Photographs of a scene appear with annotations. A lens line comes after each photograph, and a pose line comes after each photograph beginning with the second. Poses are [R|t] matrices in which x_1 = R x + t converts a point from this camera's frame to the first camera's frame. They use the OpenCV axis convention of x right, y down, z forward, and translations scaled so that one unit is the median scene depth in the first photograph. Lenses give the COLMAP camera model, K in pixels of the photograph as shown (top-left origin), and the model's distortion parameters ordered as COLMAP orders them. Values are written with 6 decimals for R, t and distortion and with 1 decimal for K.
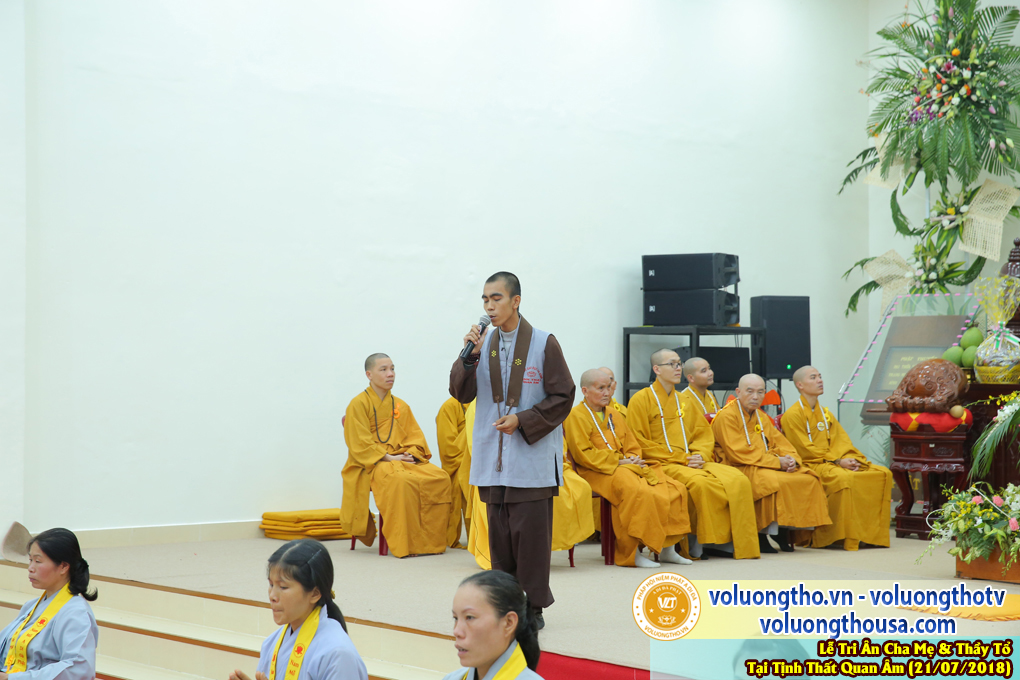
lens RADIAL K [[1999.0, 0, 509.0], [0, 1999.0, 318.3], [0, 0, 1]] dist [0.040543, 2.335032]
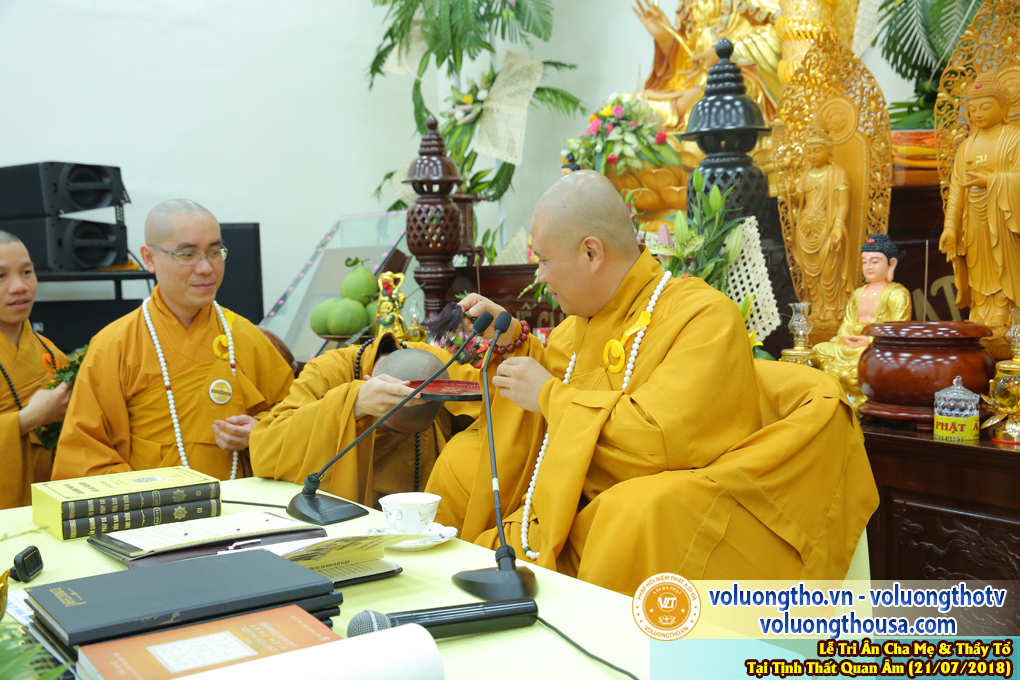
lens RADIAL K [[1101.9, 0, 510.0], [0, 1101.9, 340.0], [0, 0, 1]] dist [-0.001015, 0.127316]
pose [[0.993386, -0.020661, -0.112949, 0.279140], [0.030836, 0.995545, 0.089097, -0.001358], [0.110605, -0.091991, 0.989598, 0.600302]]
